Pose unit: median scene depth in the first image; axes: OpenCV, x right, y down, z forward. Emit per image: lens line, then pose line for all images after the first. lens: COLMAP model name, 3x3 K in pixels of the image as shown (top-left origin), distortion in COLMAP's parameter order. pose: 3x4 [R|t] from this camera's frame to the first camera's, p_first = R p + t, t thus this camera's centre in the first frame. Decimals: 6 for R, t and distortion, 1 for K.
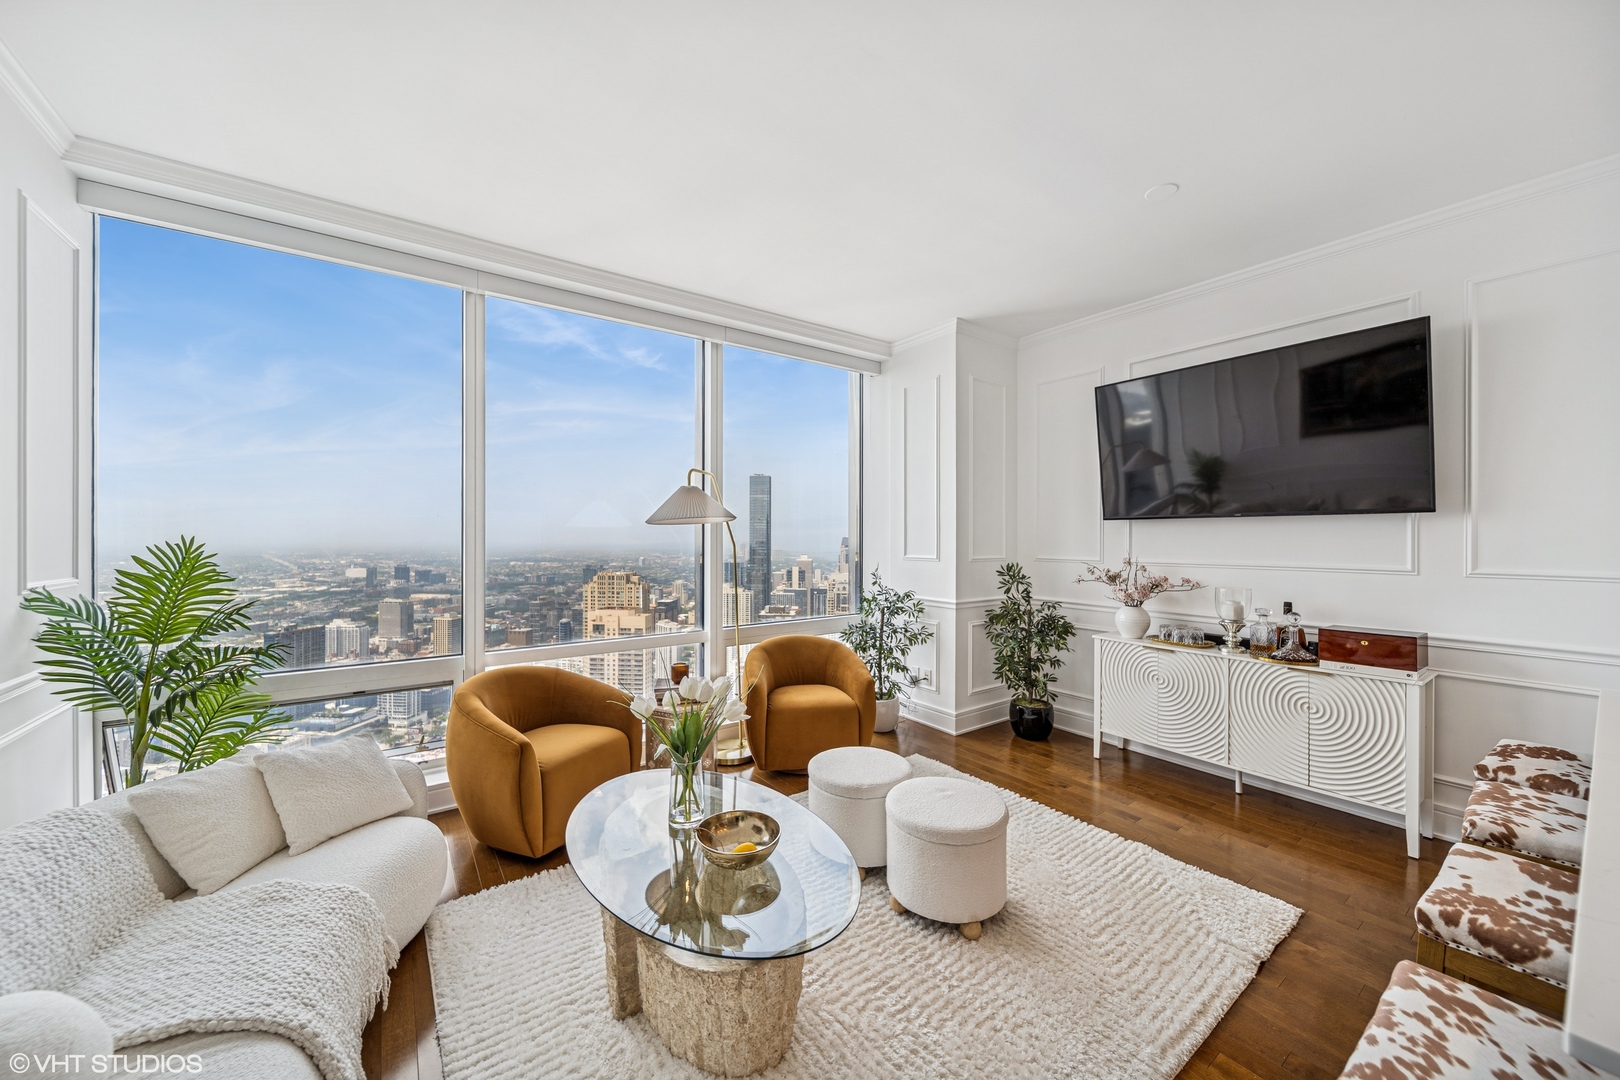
lens RADIAL K [[582.9, 0, 803.4], [0, 582.9, 537.6], [0, 0, 1]] dist [-0.000567, -0.000005]
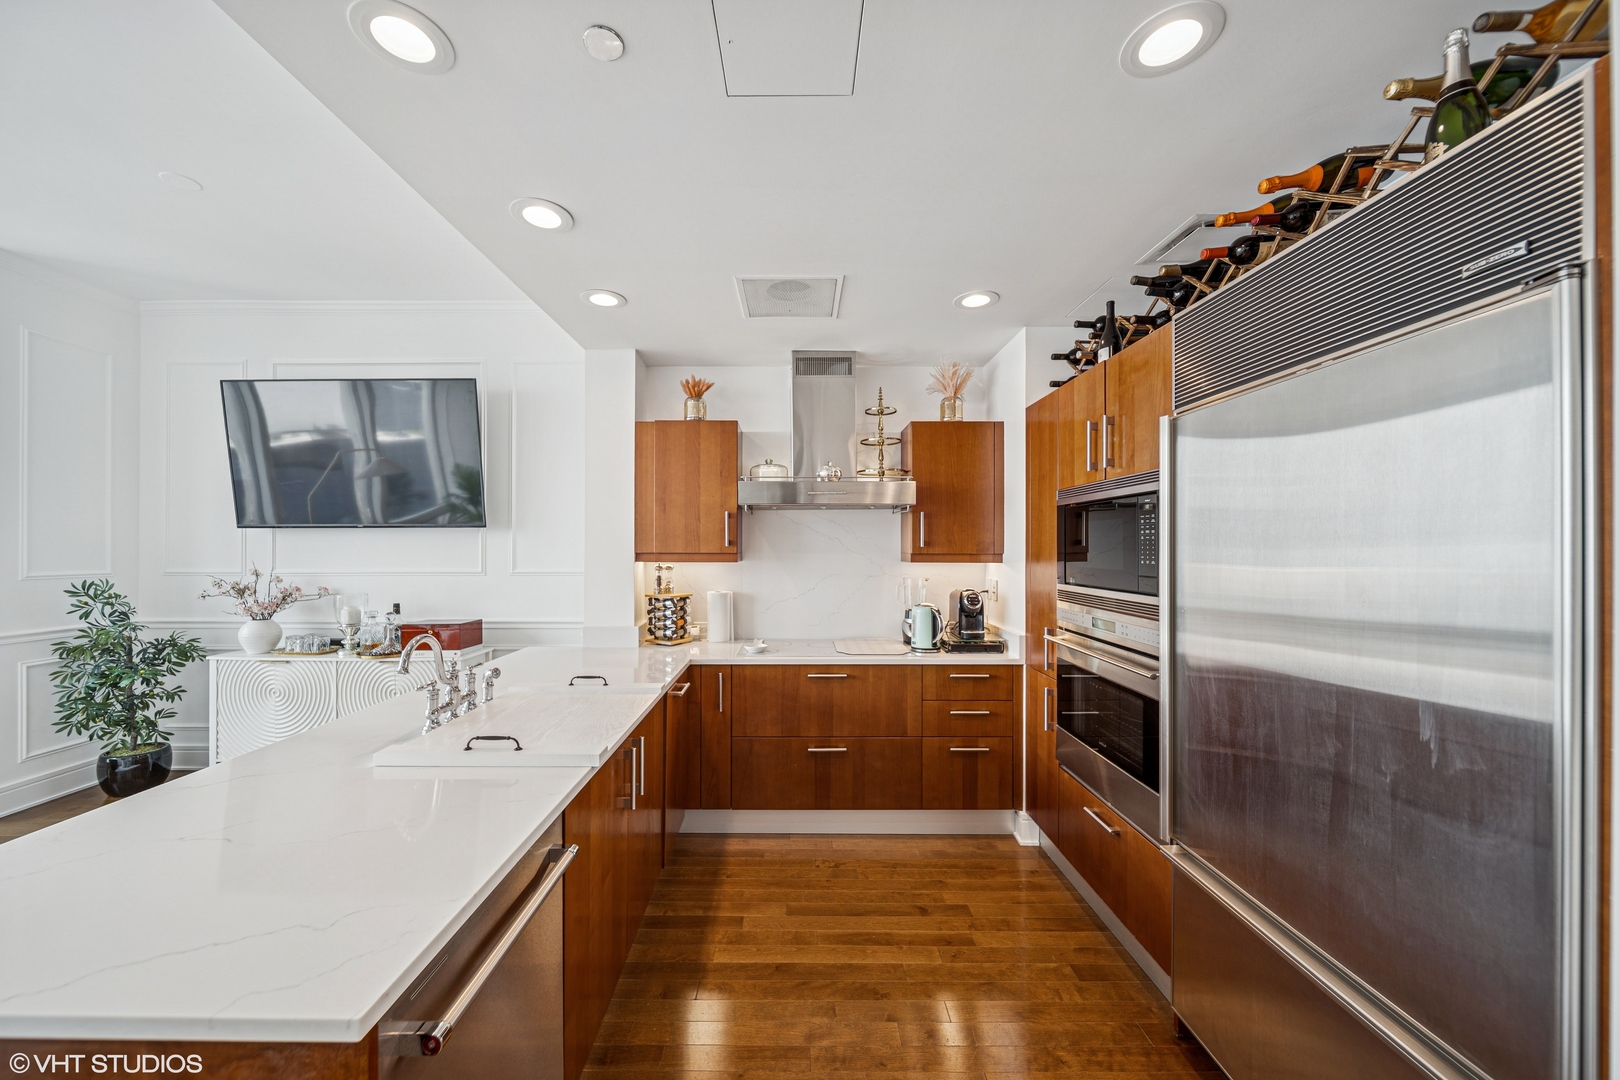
lens RADIAL K [[582.9, 0, 808.4], [0, 582.9, 546.0], [0, 0, 1]] dist [-0.000567, -0.000005]
pose [[0.581905, -0.003017, 0.813251, 0.294789], [-0.000504, 0.999992, 0.004071, -0.005528], [-0.813257, -0.002779, 0.581899, -0.253582]]
